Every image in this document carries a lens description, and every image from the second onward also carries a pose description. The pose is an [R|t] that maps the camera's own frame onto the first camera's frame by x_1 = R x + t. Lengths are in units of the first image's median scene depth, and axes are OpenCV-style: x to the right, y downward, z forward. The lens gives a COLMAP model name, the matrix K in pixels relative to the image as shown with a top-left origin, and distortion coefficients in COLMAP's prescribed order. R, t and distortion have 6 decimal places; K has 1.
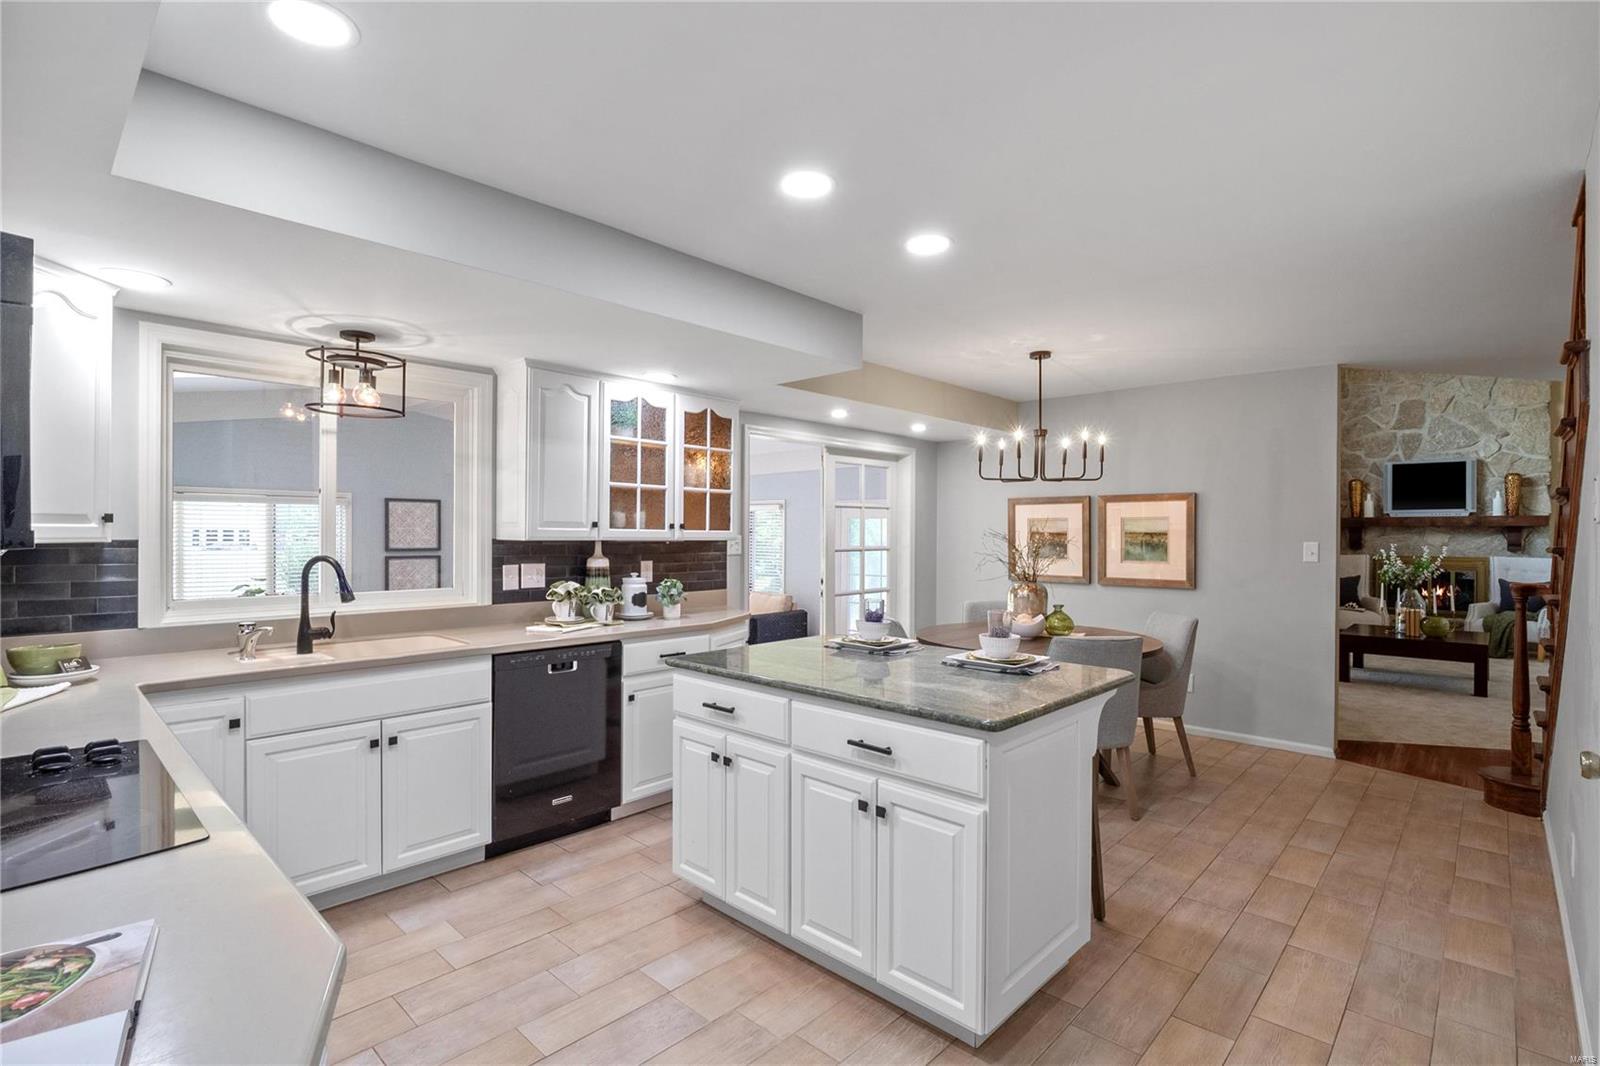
lens RADIAL K [[757.6, 0, 796.3], [0, 757.6, 529.0], [0, 0, 1]] dist [-0.017349, -0.000088]
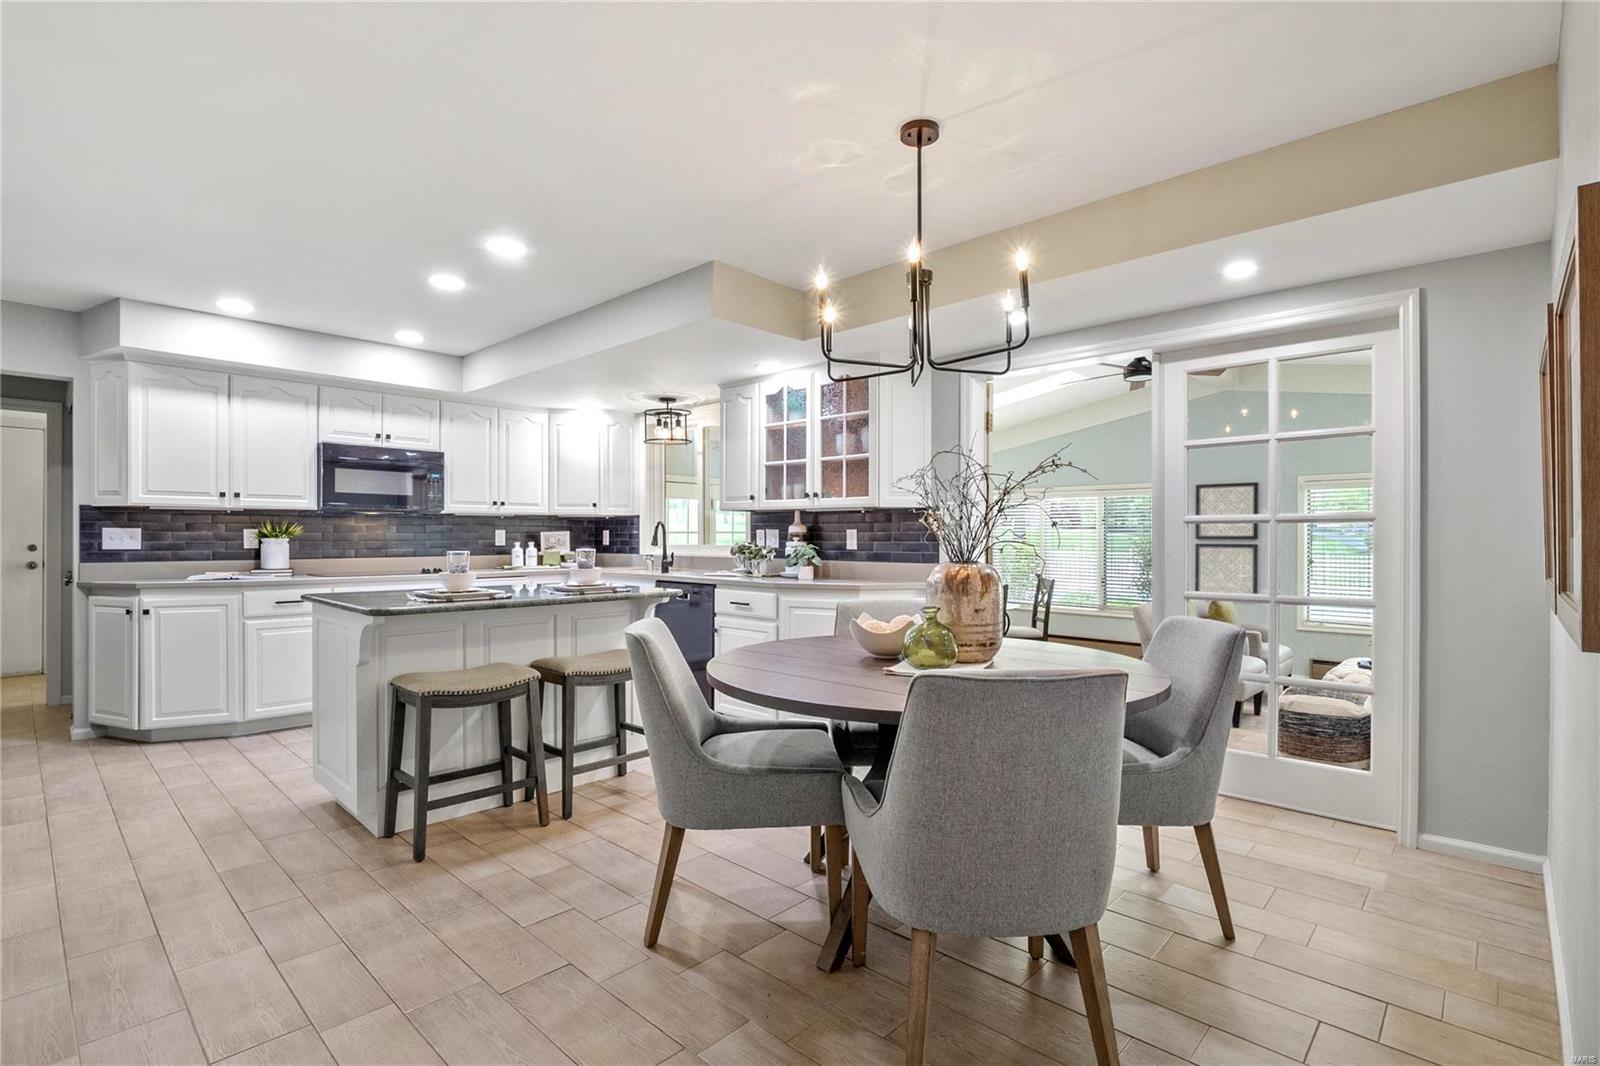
lens RADIAL K [[757.6, 0, 795.5], [0, 757.6, 540.1], [0, 0, 1]] dist [-0.017349, -0.000088]
pose [[-0.006003, 0.000685, -0.999982, 0.966689], [0.002306, 0.999997, 0.000671, 0.063229], [0.999979, -0.002302, -0.006004, 1.039379]]
